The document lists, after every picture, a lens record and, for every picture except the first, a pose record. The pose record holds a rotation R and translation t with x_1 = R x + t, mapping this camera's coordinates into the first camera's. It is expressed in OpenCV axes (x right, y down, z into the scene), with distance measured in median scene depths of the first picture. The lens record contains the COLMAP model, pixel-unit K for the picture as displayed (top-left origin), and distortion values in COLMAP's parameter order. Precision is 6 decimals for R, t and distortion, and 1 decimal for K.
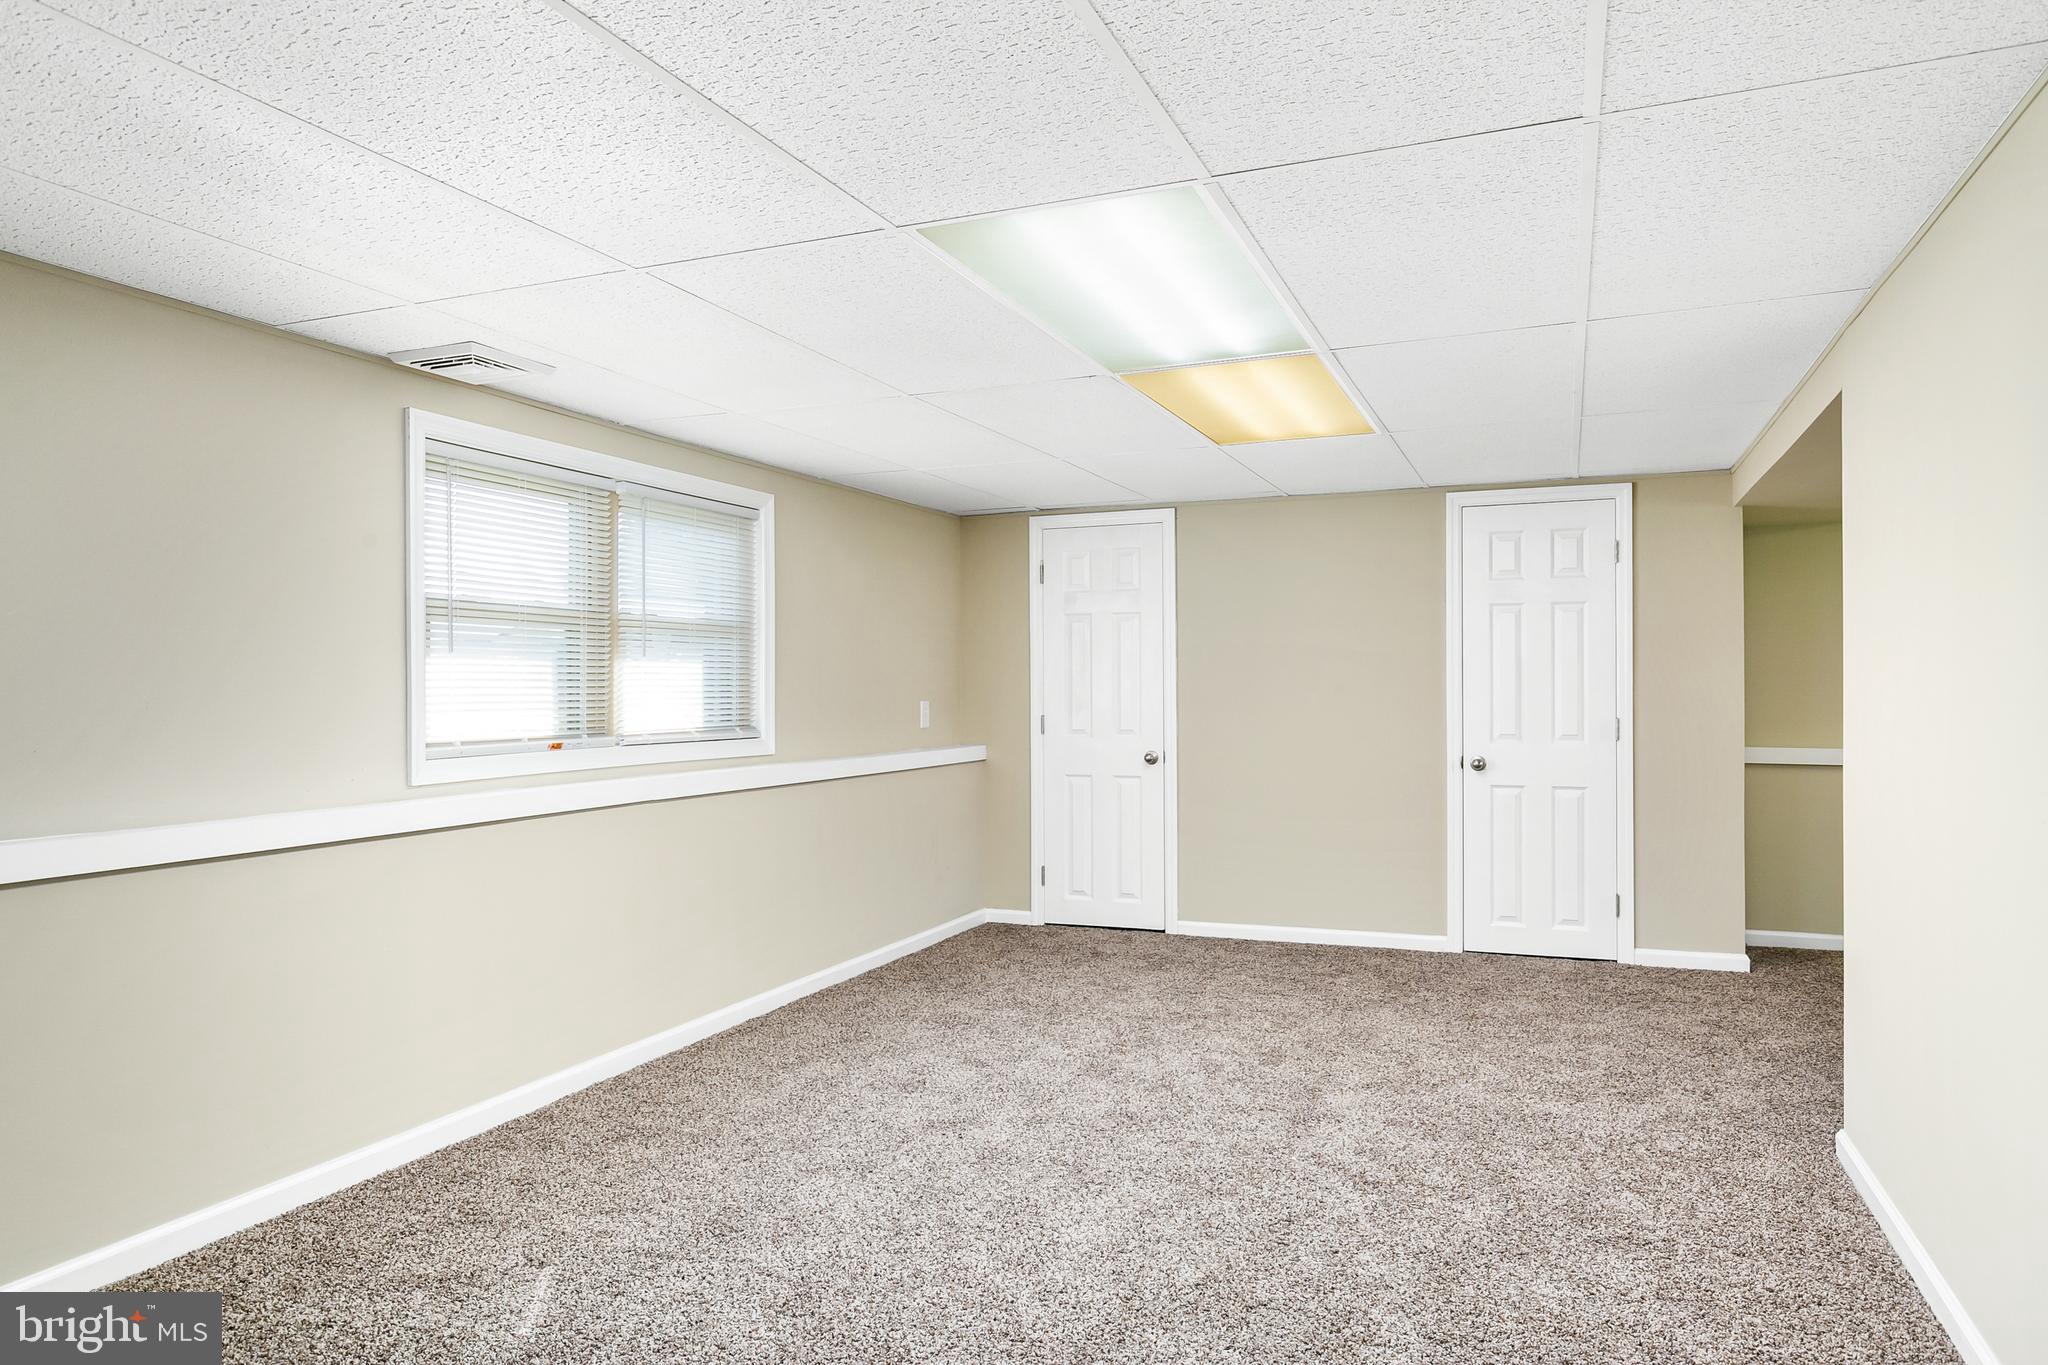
lens RADIAL K [[1332.6, 0, 1024.0], [0, 1332.6, 682.5], [0, 0, 1]] dist [0.002180, 0.000194]
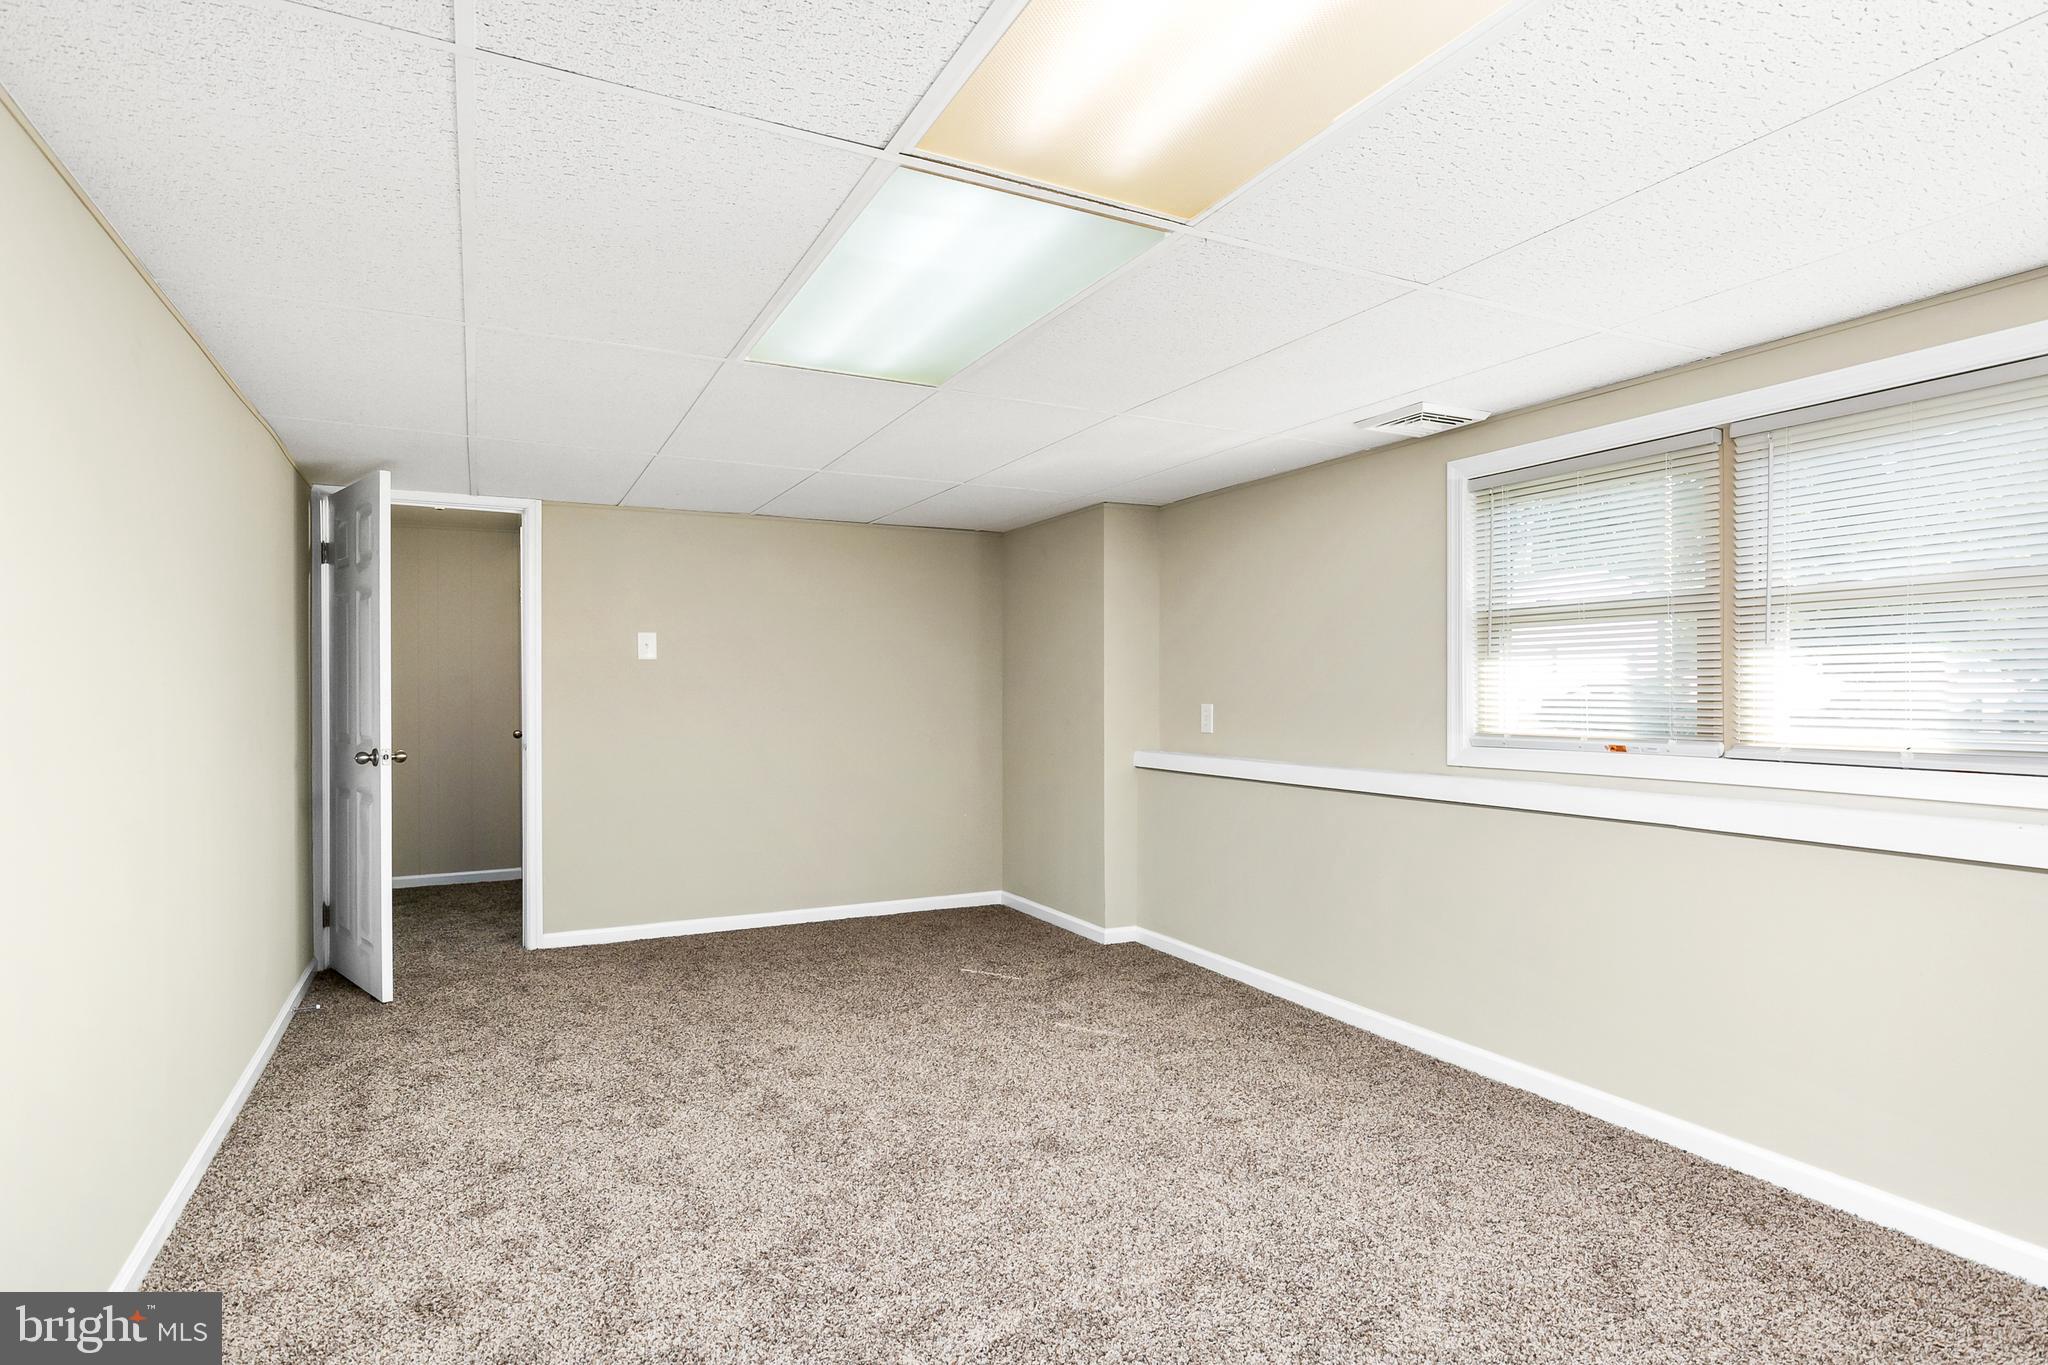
lens RADIAL K [[1050.5, 0, 1030.7], [0, 1050.5, 683.9], [0, 0, 1]] dist [0.002583, 0.000185]
pose [[-0.648050, 0.004569, -0.761584, 0.475503], [0.010962, 0.999934, -0.003330, 0.000799], [0.761519, -0.010507, -0.648058, 1.164878]]
